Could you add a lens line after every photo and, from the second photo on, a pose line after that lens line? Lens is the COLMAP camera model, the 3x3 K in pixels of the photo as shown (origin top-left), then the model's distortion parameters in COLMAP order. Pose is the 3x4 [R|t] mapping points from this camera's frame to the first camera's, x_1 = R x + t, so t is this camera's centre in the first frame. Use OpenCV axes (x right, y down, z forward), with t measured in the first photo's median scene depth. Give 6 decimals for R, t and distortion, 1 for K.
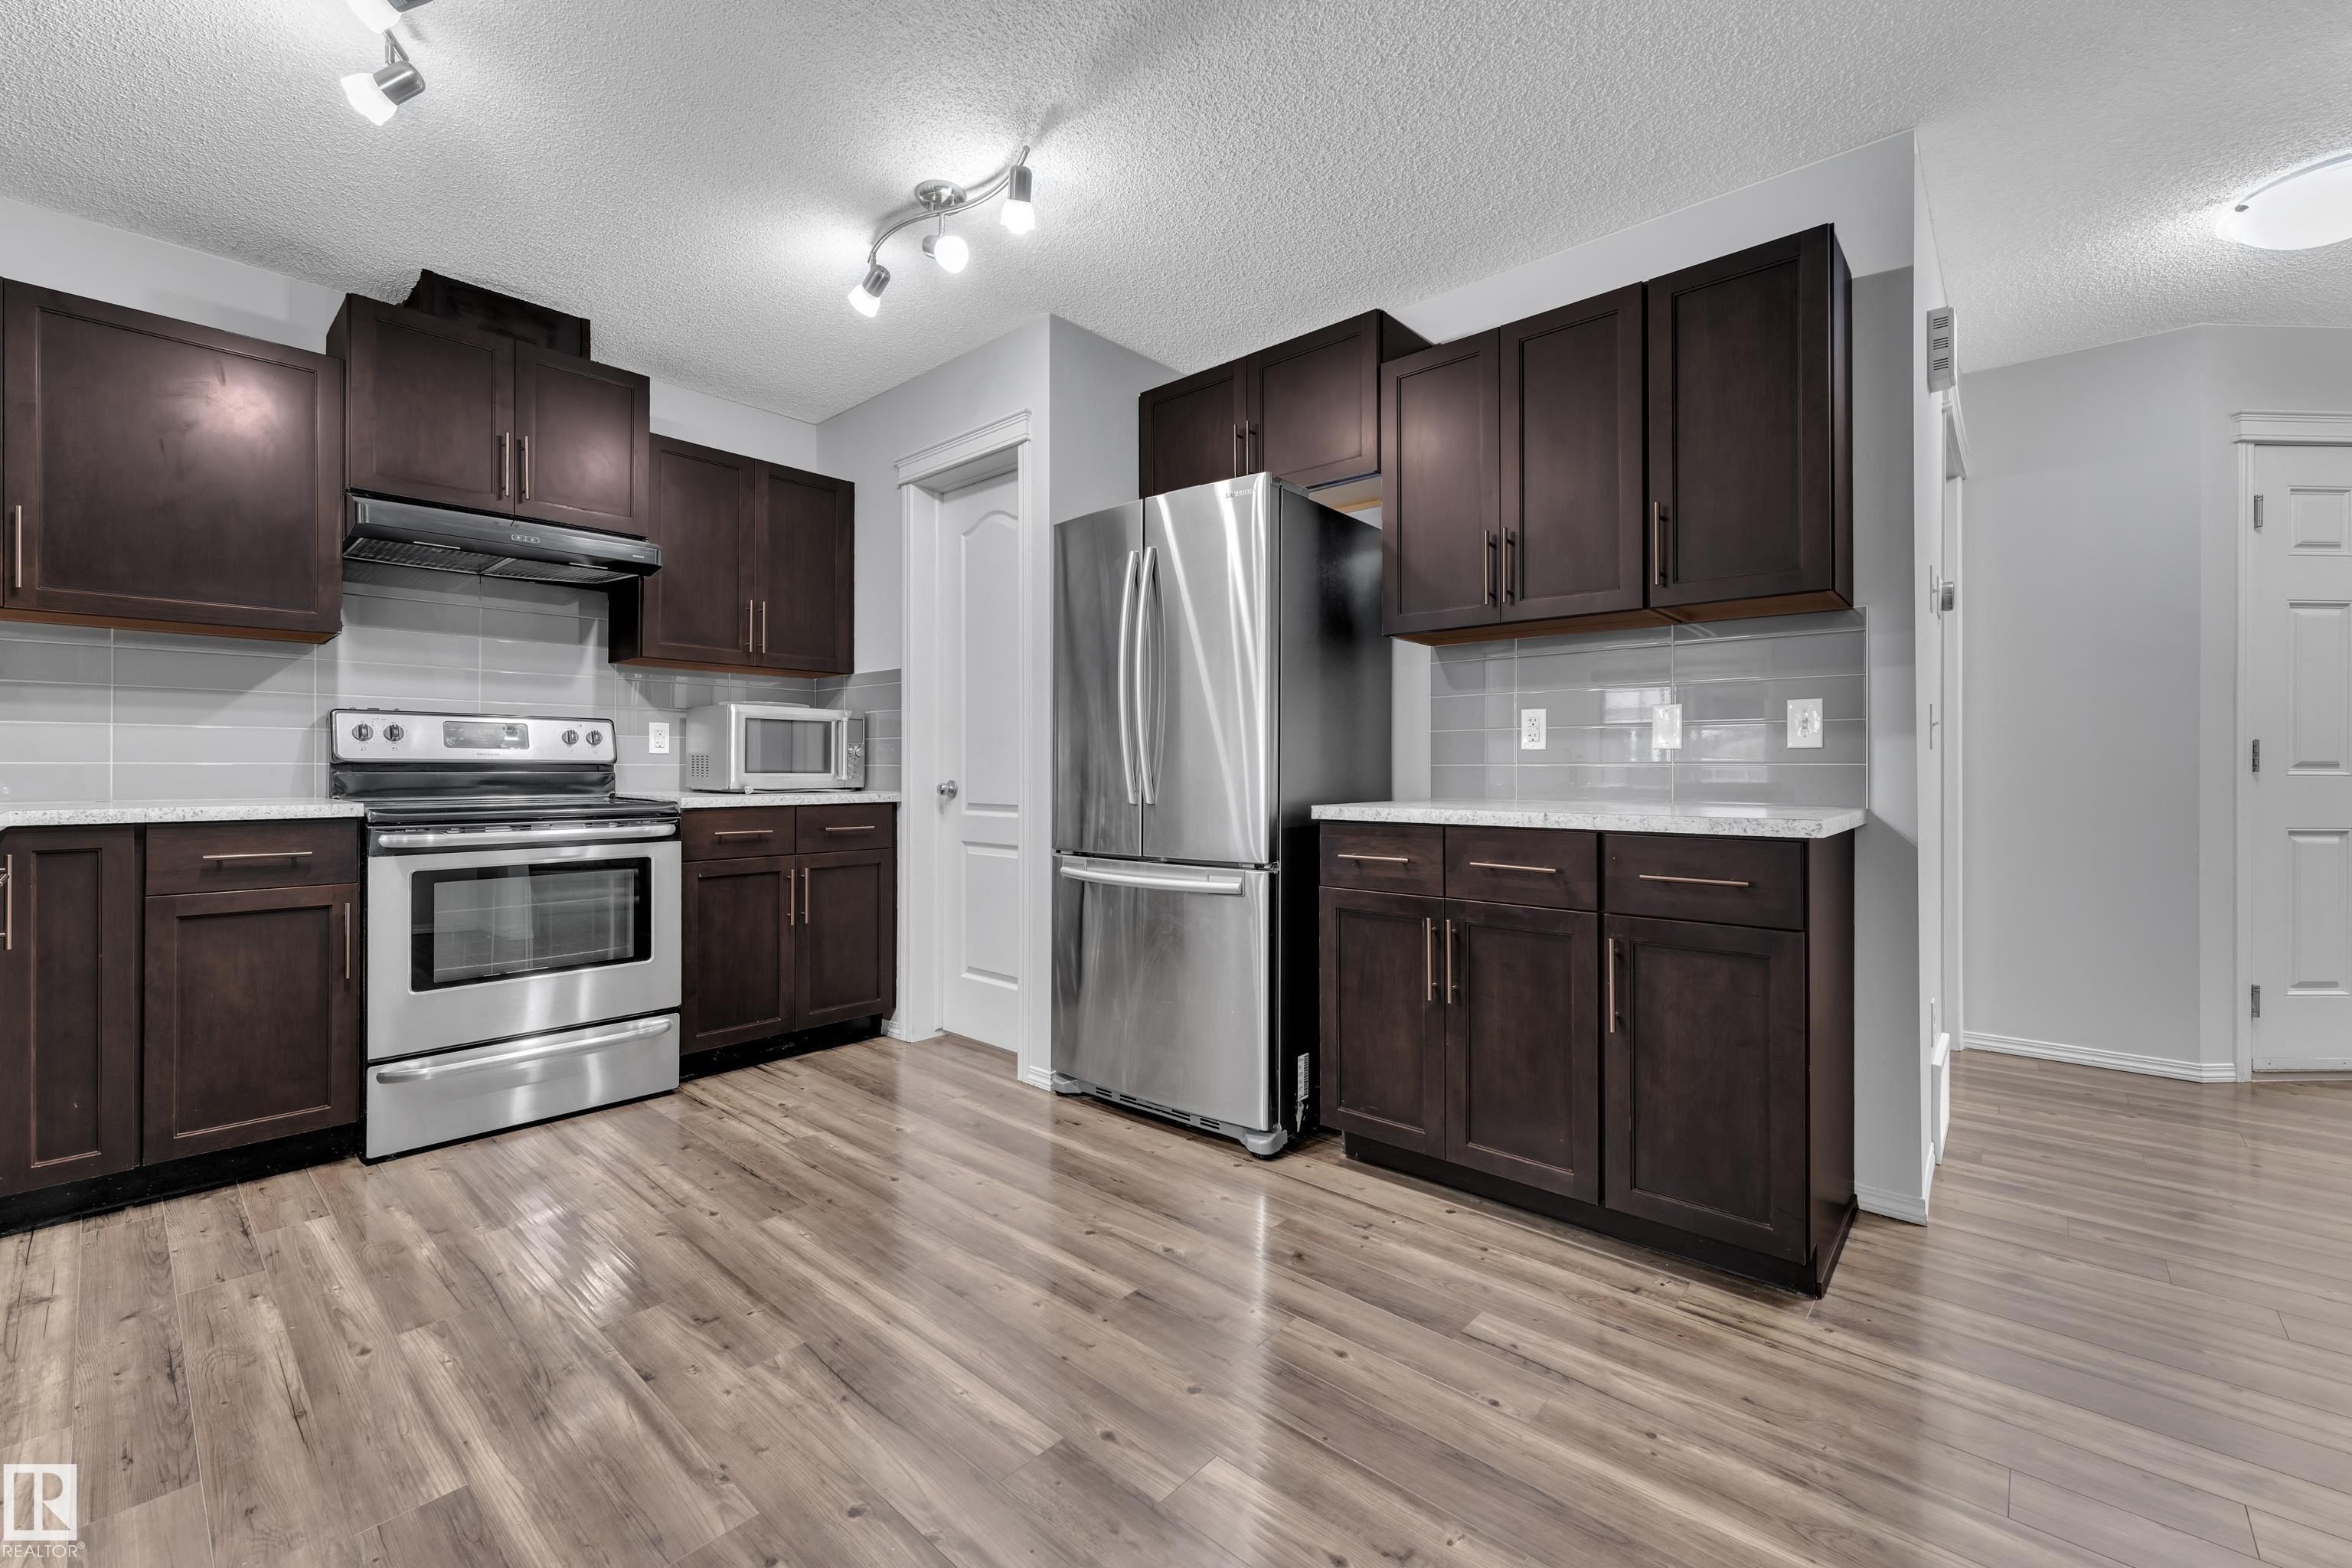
lens RADIAL K [[949.2, 0, 1169.8], [0, 949.2, 775.6], [0, 0, 1]] dist [-0.000893, 0.000974]
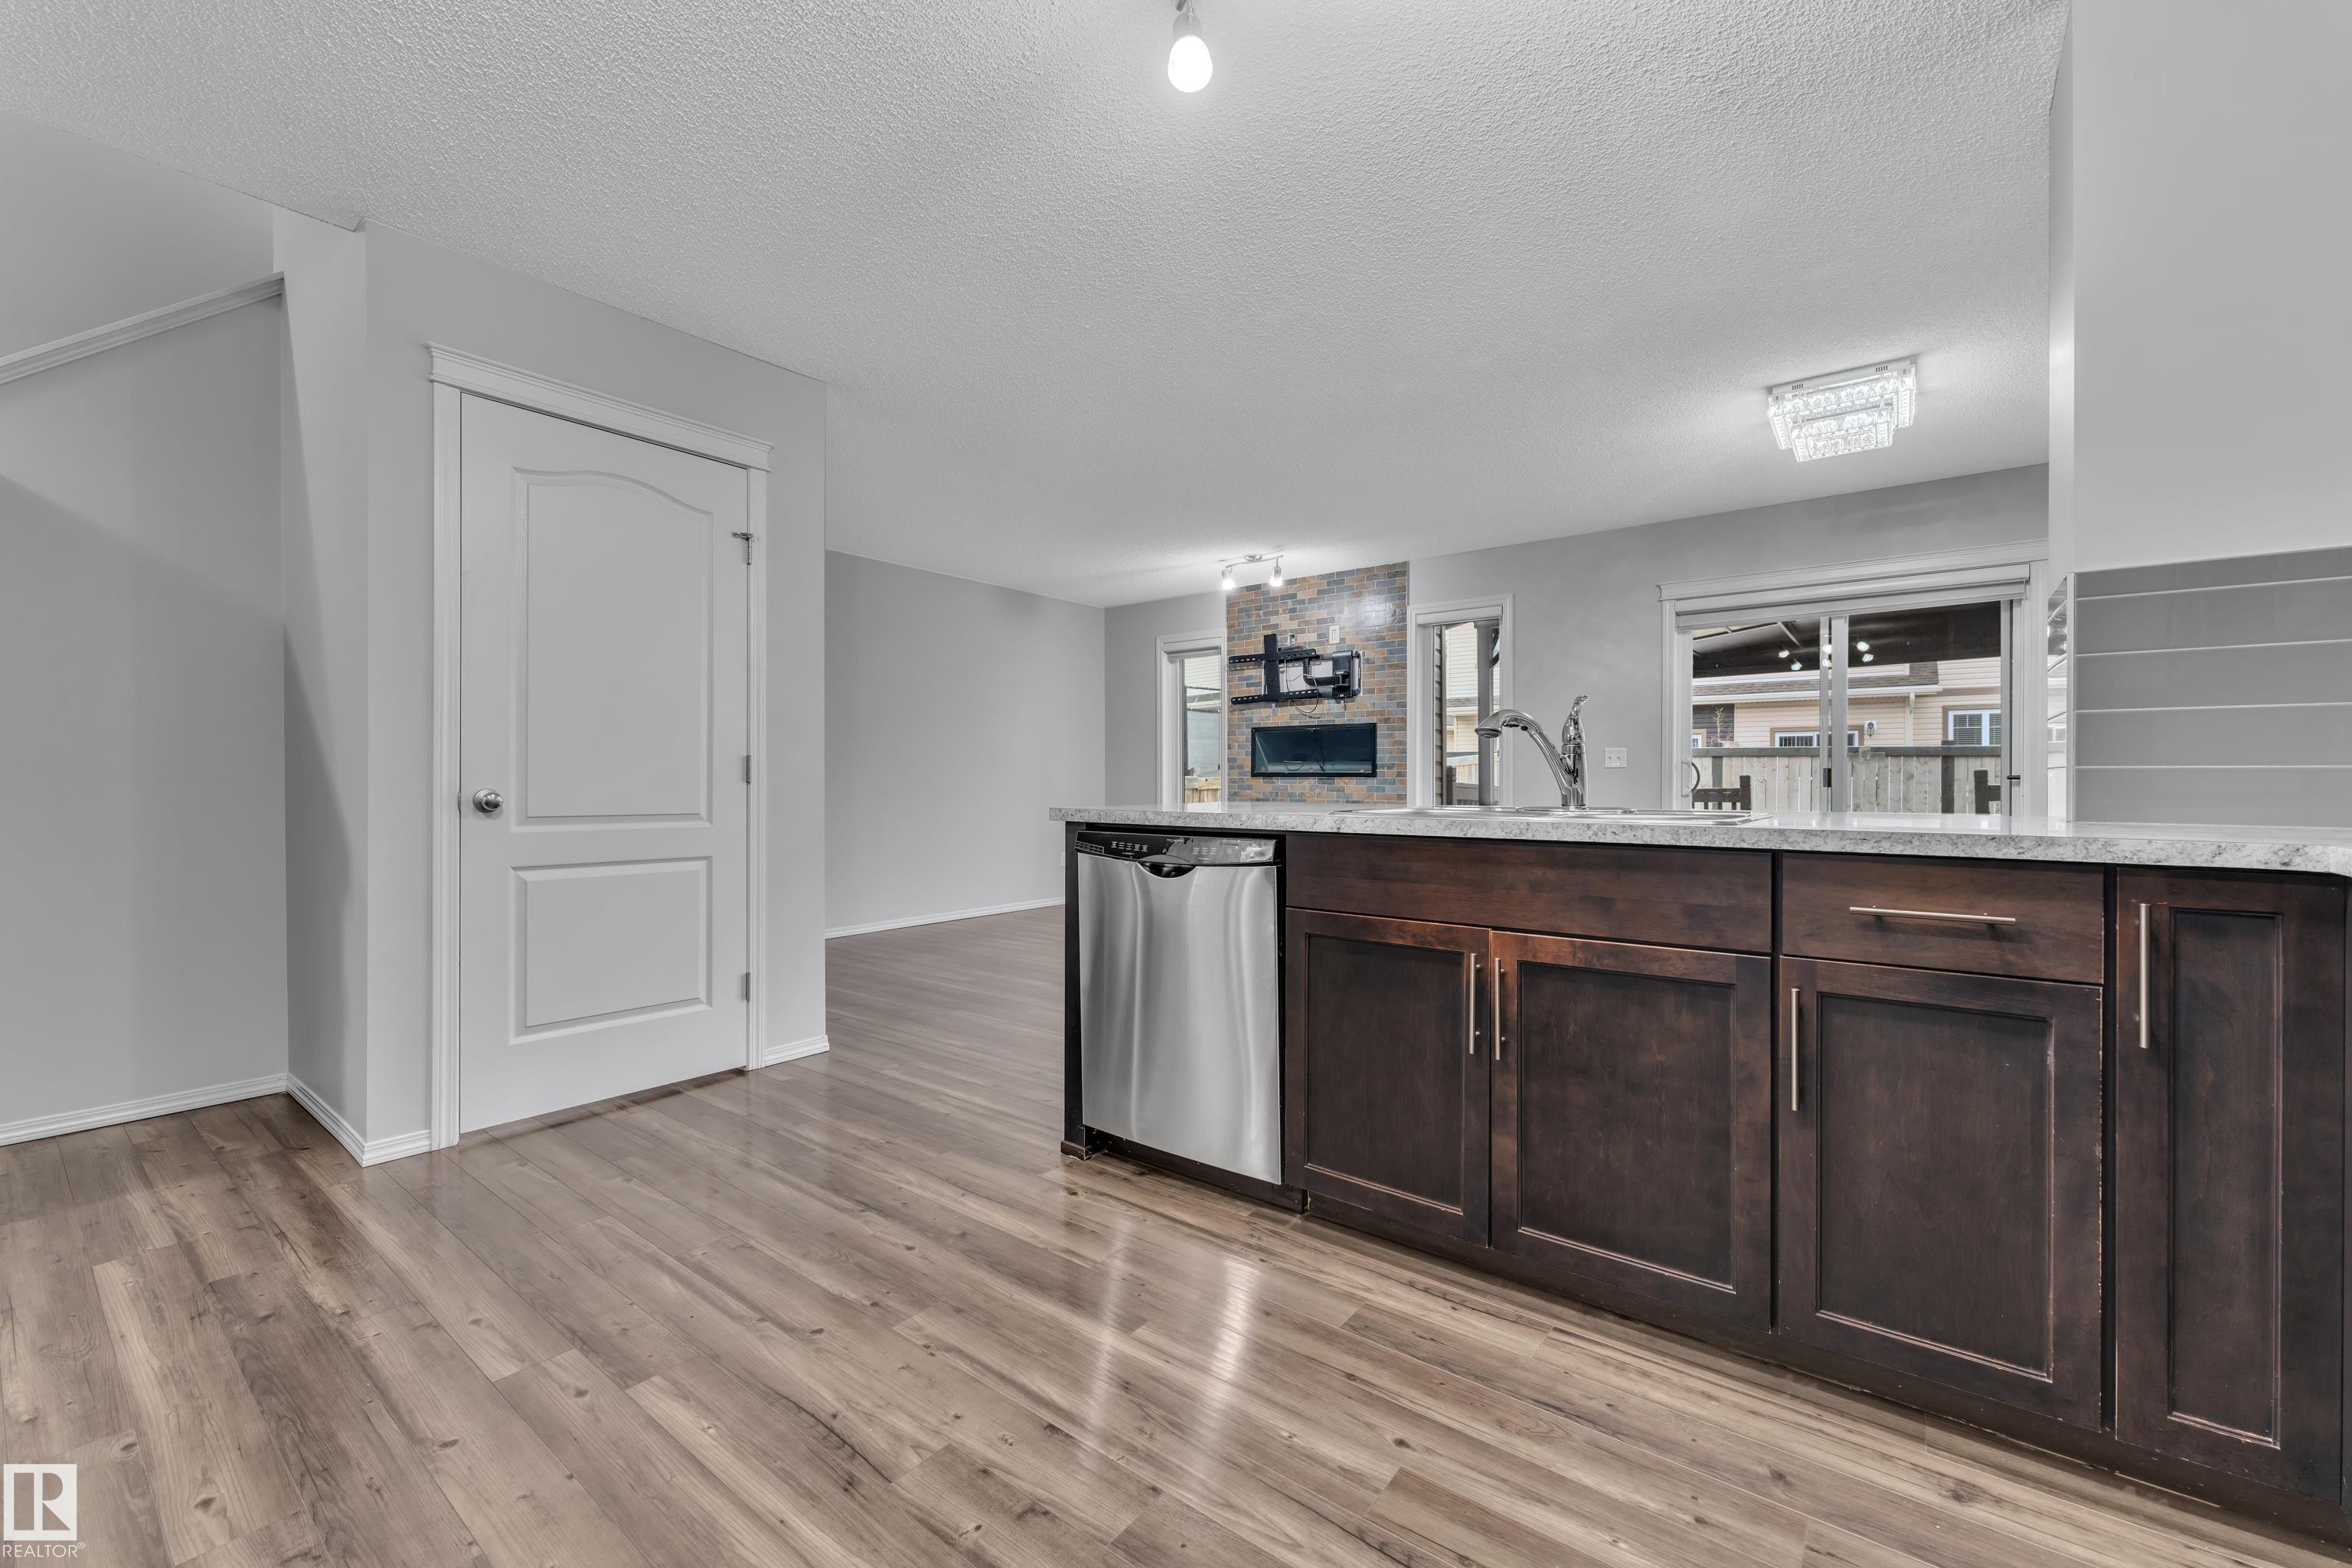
lens RADIAL K [[949.2, 0, 1166.7], [0, 949.2, 789.8], [0, 0, 1]] dist [-0.000893, 0.000974]
pose [[-0.998165, -0.001333, -0.060538, -0.371657], [-0.002319, 0.999866, 0.016230, -0.003535], [0.060508, 0.016340, -0.998034, 1.181240]]
